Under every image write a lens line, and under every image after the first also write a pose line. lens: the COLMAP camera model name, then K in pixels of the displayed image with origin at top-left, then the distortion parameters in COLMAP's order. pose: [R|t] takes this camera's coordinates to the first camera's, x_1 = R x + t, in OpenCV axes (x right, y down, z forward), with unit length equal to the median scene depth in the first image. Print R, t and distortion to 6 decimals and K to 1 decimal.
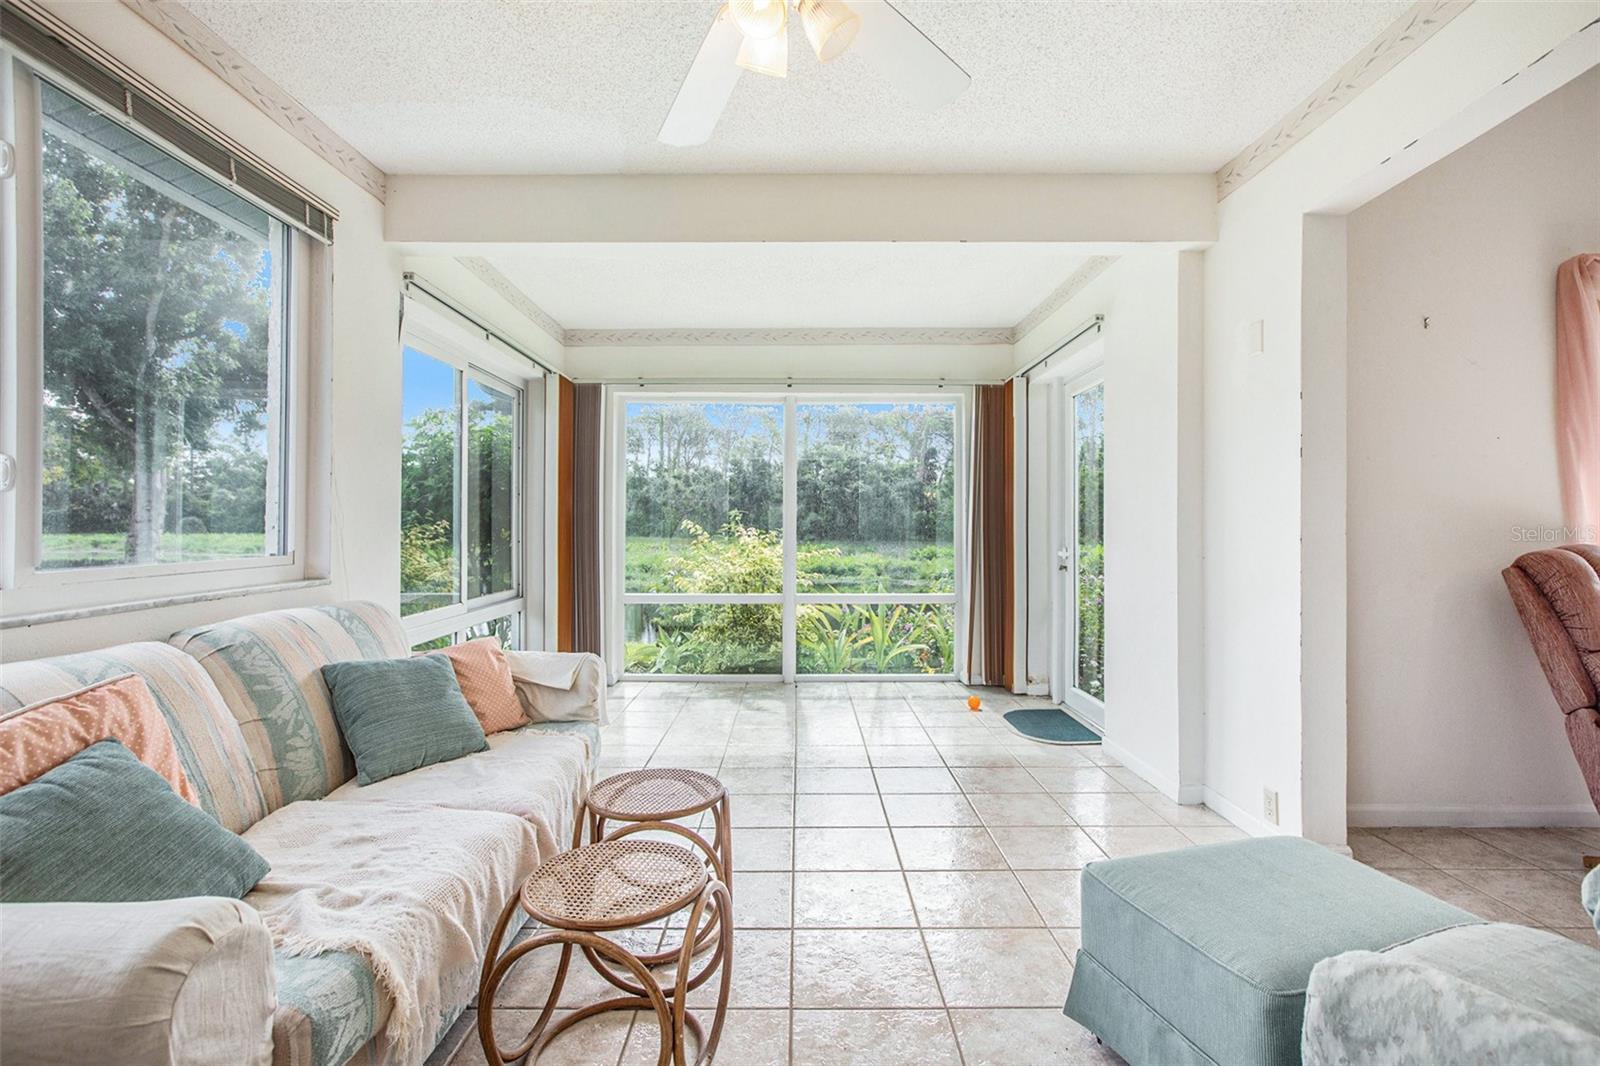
lens RADIAL K [[749.3, 0, 802.7], [0, 749.3, 516.6], [0, 0, 1]] dist [-0.021932, 0.004296]
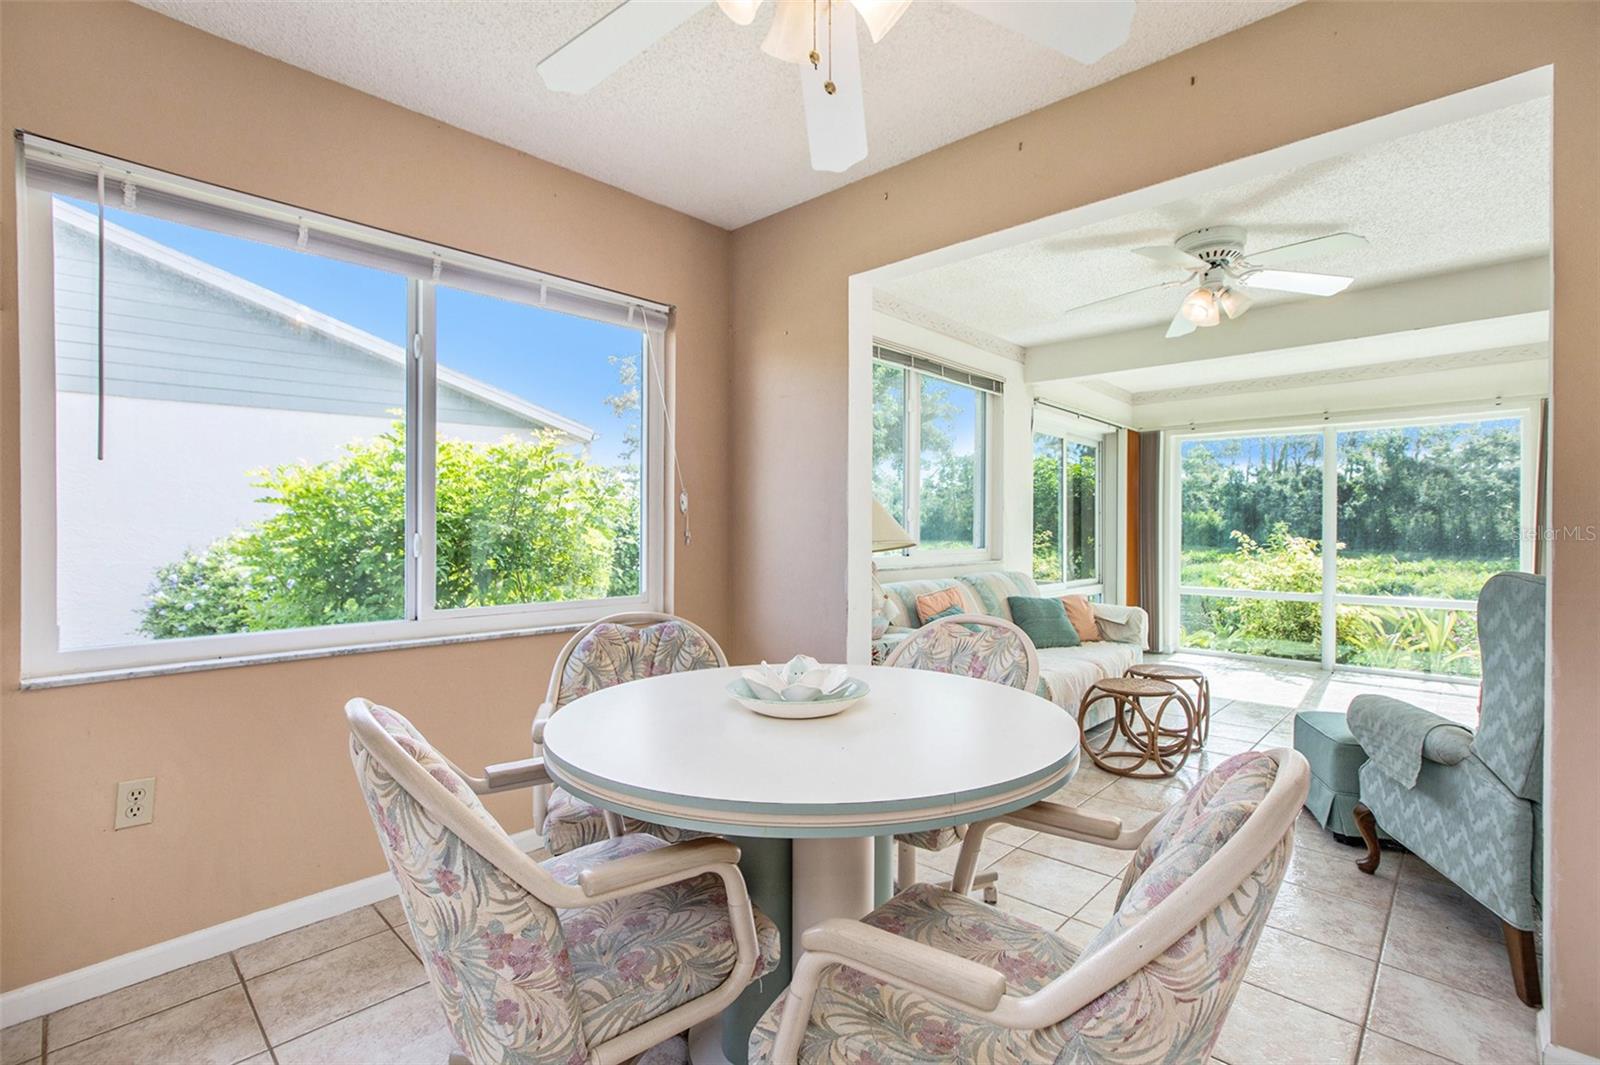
lens RADIAL K [[749.3, 0, 811.5], [0, 749.3, 520.6], [0, 0, 1]] dist [-0.021932, 0.004296]
pose [[0.738896, -0.006947, -0.673784, 0.184877], [0.001934, 0.999965, -0.008190, -0.004626], [0.673817, 0.004748, 0.738883, -0.452265]]
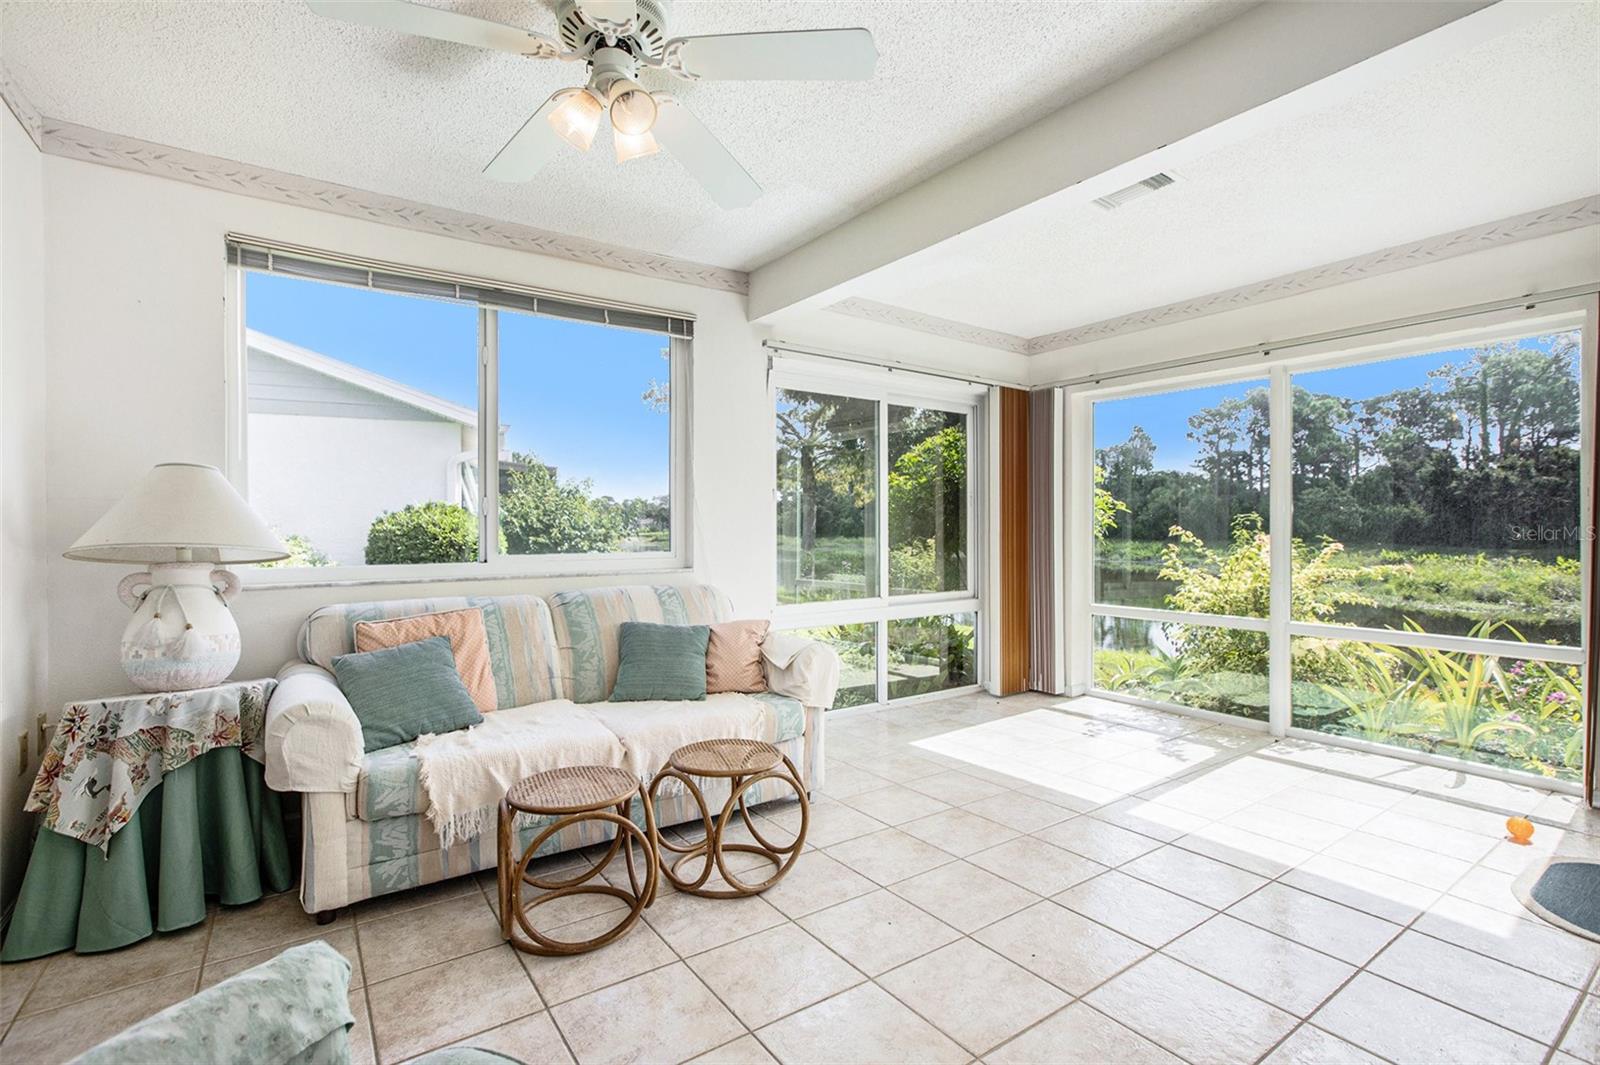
lens RADIAL K [[749.3, 0, 807.9], [0, 749.3, 519.5], [0, 0, 1]] dist [-0.021932, 0.004296]
pose [[0.576620, -0.011315, -0.816934, 0.363840], [0.007317, 0.999936, -0.008685, 0.001487], [0.816980, -0.000969, 0.576665, 0.178990]]
